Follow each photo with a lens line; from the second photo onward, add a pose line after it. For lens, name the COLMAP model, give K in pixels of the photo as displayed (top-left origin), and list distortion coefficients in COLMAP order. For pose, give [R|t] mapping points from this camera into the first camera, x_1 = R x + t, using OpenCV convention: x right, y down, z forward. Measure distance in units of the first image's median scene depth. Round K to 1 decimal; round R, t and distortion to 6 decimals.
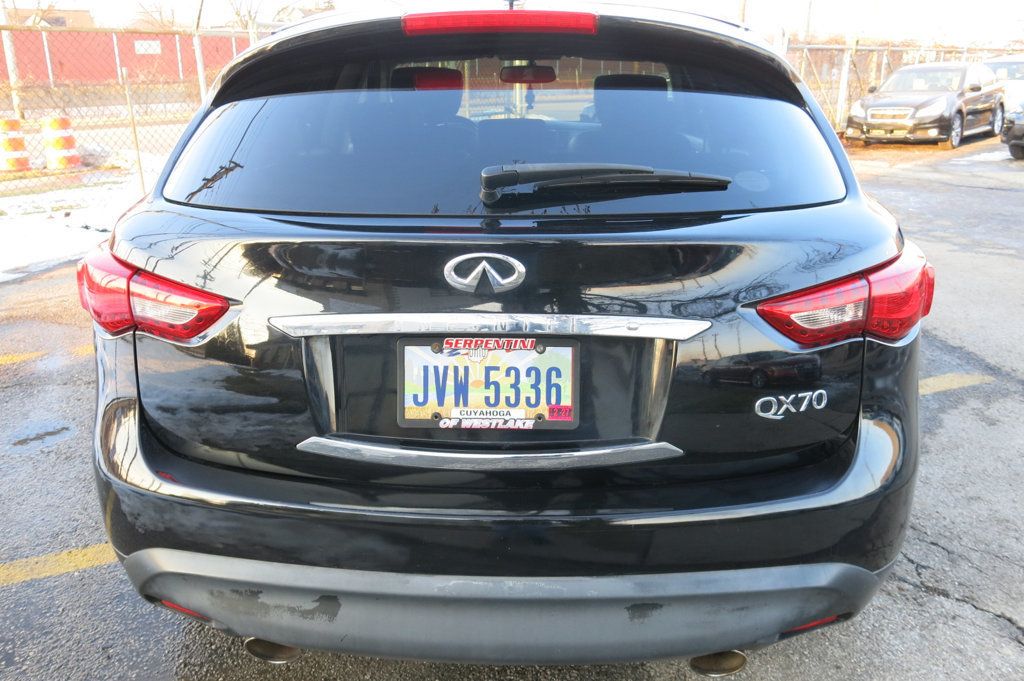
lens RADIAL K [[843.6, 0, 512.0], [0, 843.6, 340.5], [0, 0, 1]] dist [-0.032068, -0.001603]
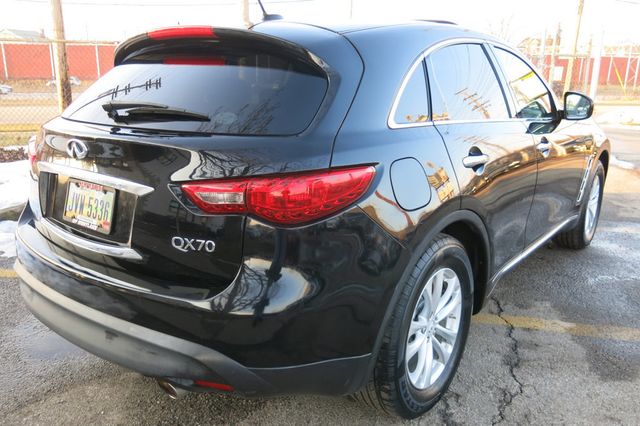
lens RADIAL K [[527.2, 0, 320.0], [0, 527.2, 213.0], [0, 0, 1]] dist [-0.032068, -0.001603]
pose [[0.824146, 0.159789, -0.543370, 1.125162], [-0.192602, 0.981271, -0.003562, -0.033971], [0.532623, 0.107590, 0.839486, 0.232955]]
